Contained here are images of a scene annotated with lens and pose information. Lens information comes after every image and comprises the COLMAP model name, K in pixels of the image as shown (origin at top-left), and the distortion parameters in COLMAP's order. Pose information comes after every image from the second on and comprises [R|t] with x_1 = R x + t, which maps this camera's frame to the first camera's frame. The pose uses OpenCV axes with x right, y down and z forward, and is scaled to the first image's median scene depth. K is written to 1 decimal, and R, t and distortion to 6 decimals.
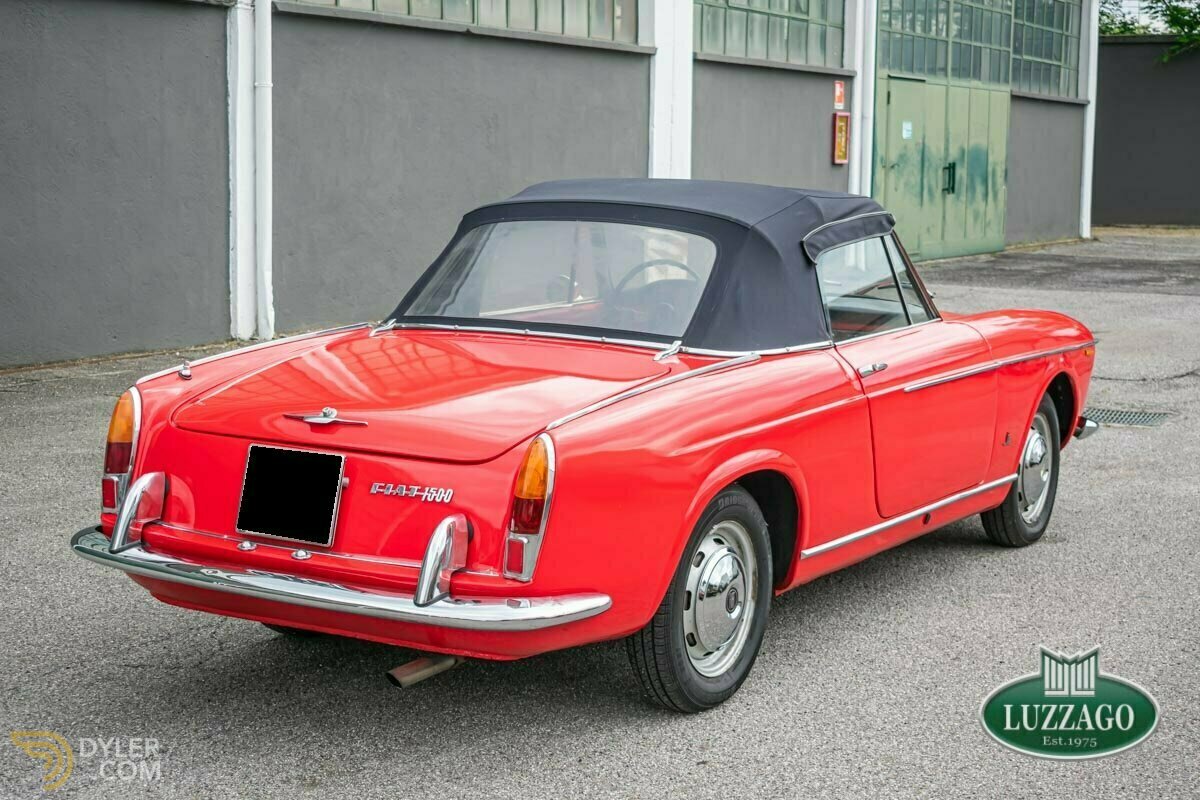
lens RADIAL K [[1870.8, 0, 600.0], [0, 1870.8, 400.0], [0, 0, 1]] dist [-0.034325, -0.048830]
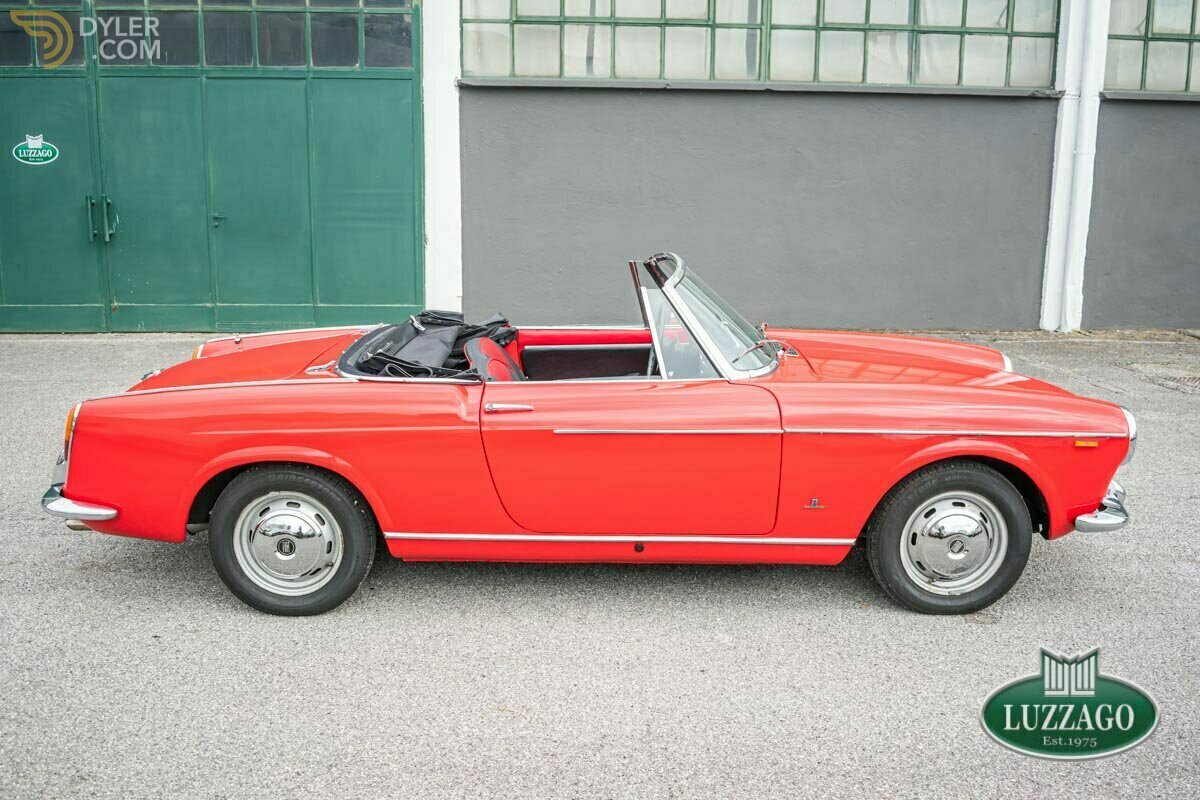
lens RADIAL K [[964.3, 0, 626.2], [0, 964.3, 397.7], [0, 0, 1]] dist [-0.007039, -0.078434]
pose [[0.550923, 0.157484, -0.819562, 0.266979], [-0.110730, 0.987145, 0.115252, -0.032848], [0.827178, 0.027255, 0.561279, 0.334559]]
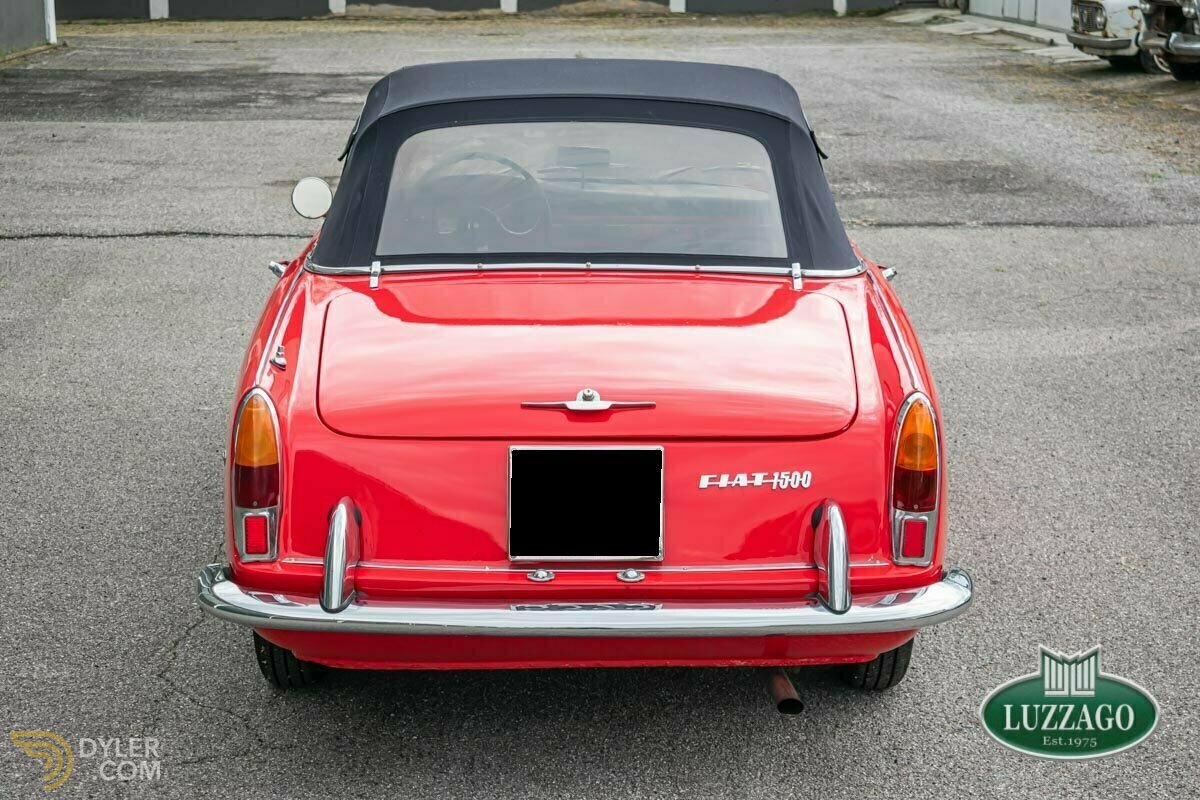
lens RADIAL K [[2369.8, 0, 597.8], [0, 2369.8, 421.0], [0, 0, 1]] dist [0.019272, 0.019901]
pose [[0.847853, -0.118287, 0.516869, -0.236940], [0.077843, 0.992005, 0.099332, -0.029342], [-0.524486, -0.043984, 0.850282, 0.049242]]
